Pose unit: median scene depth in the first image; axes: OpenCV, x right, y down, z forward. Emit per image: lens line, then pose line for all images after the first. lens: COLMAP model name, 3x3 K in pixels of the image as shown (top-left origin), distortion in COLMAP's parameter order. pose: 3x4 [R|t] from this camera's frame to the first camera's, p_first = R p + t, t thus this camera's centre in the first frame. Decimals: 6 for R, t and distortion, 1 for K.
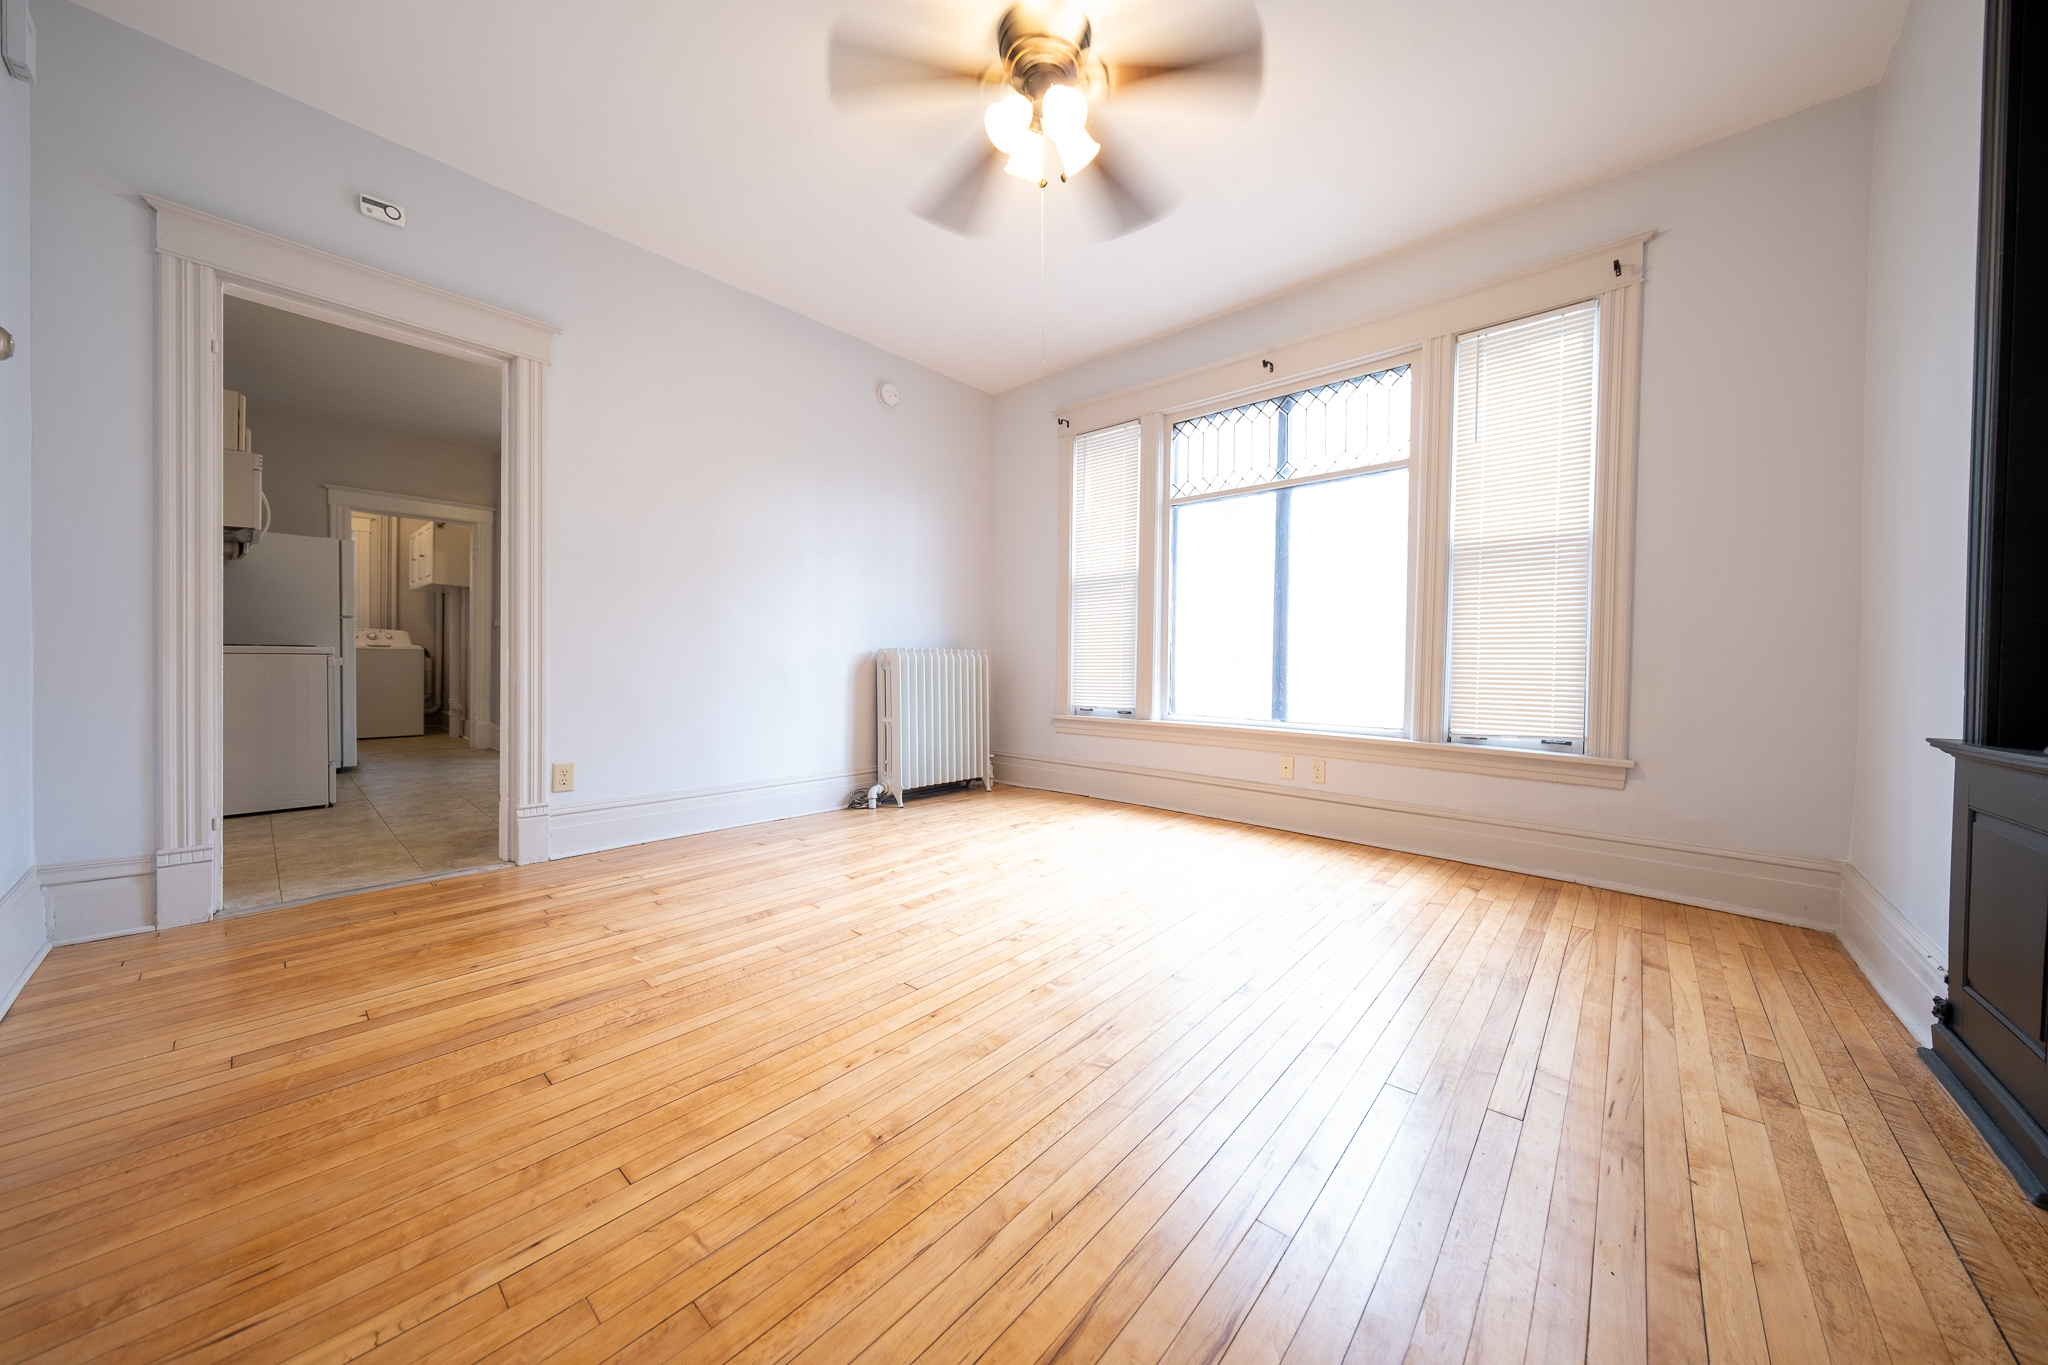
lens RADIAL K [[690.9, 0, 1015.6], [0, 690.9, 678.0], [0, 0, 1]] dist [0.009838, -0.000122]
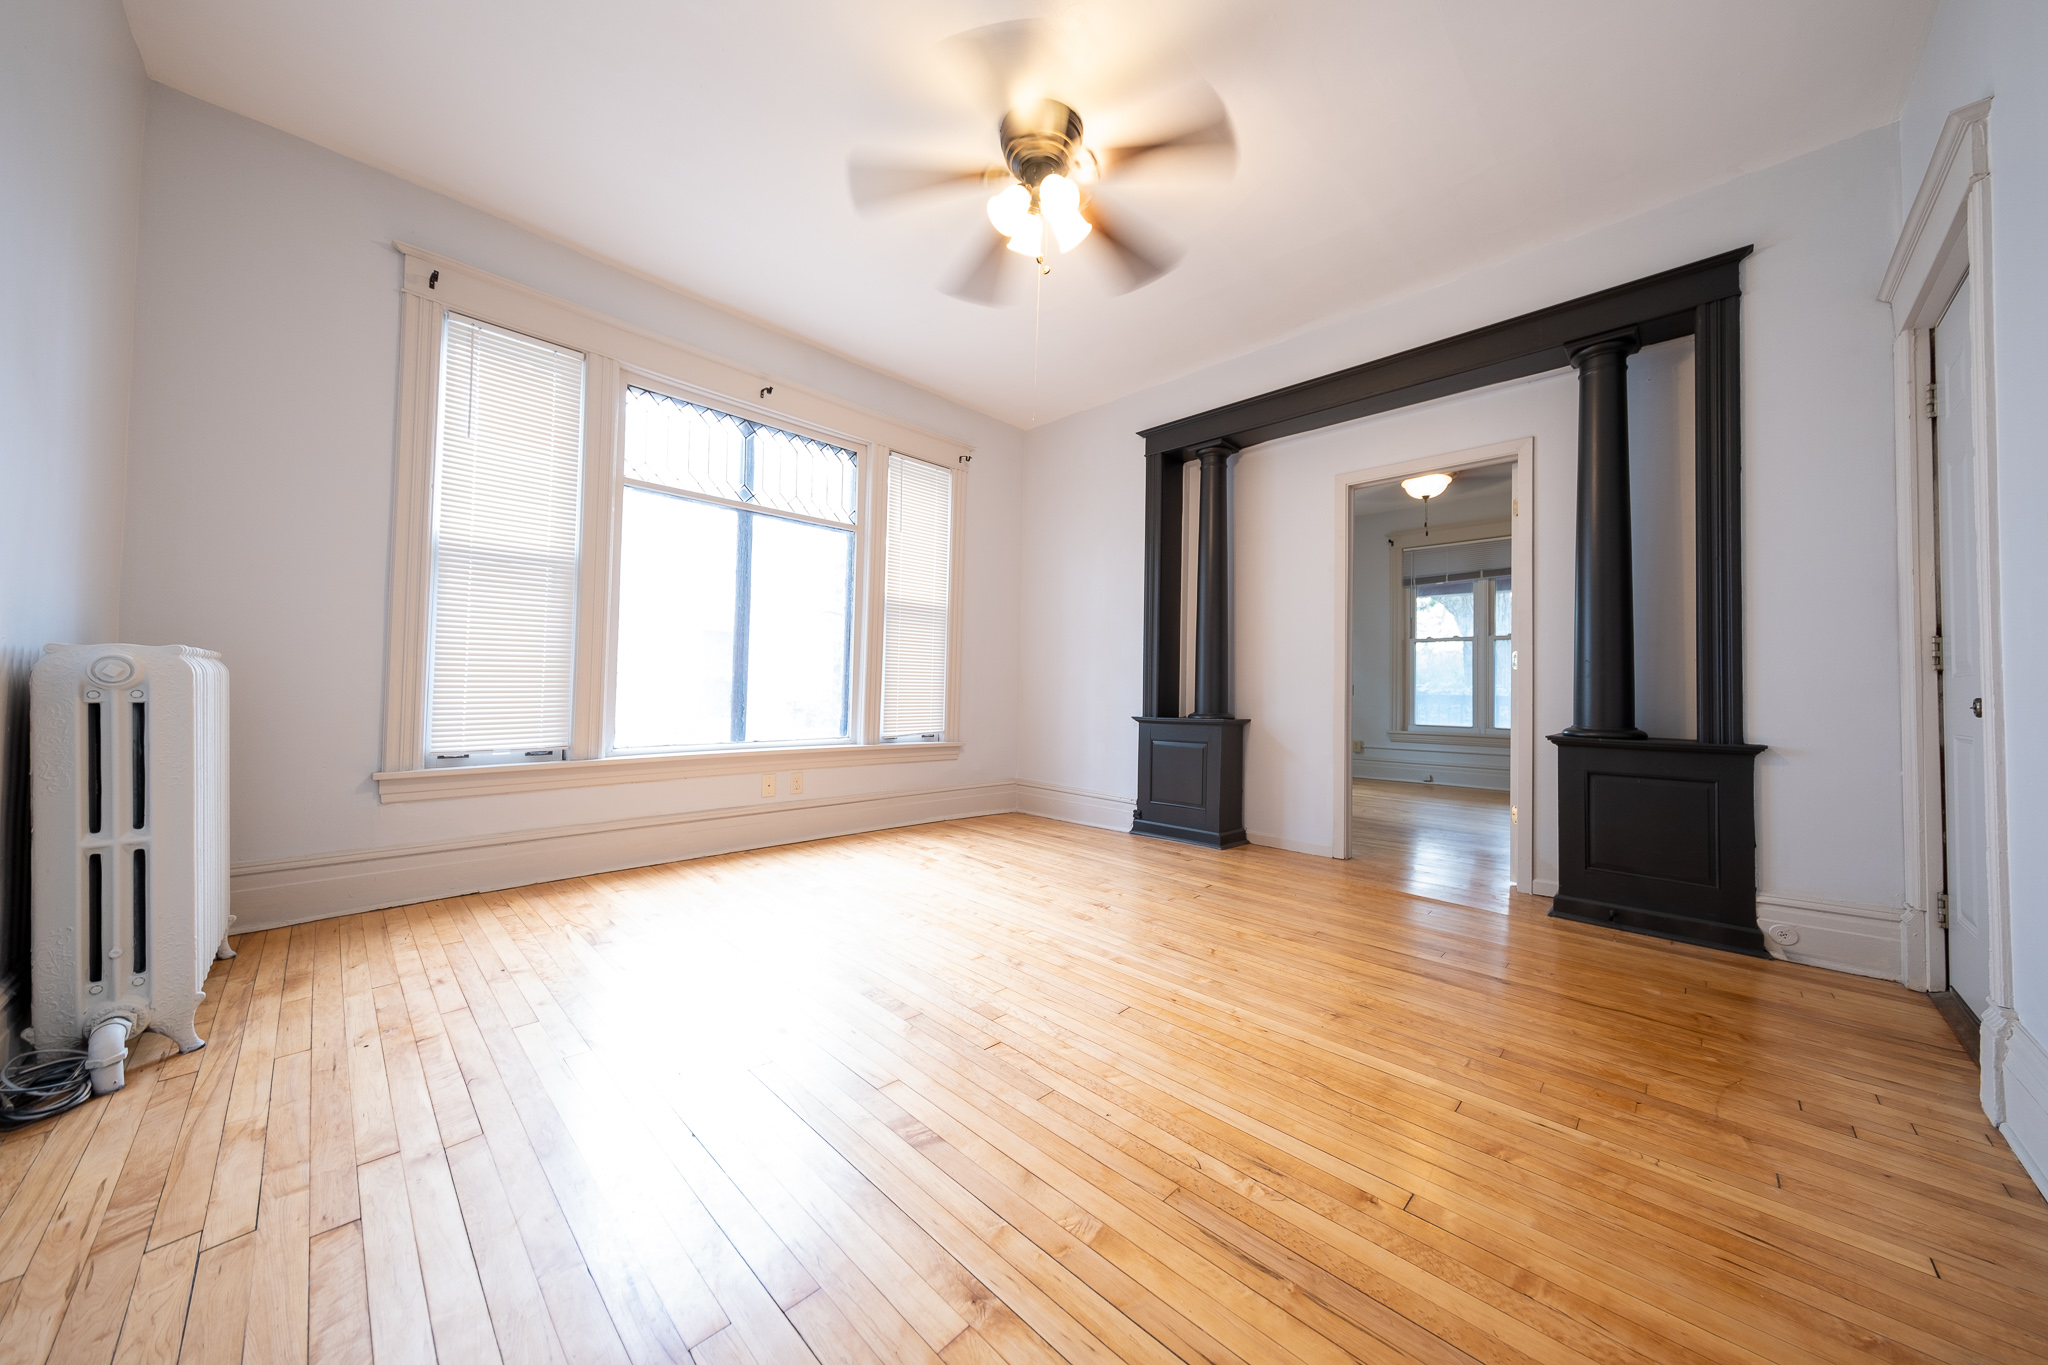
lens RADIAL K [[690.9, 0, 1023.1], [0, 690.9, 673.0], [0, 0, 1]] dist [0.009838, -0.000122]
pose [[0.041656, 0.011335, 0.999068, -0.760880], [0.005878, 0.999916, -0.011590, -0.029461], [-0.999115, 0.006355, 0.041585, 0.703168]]
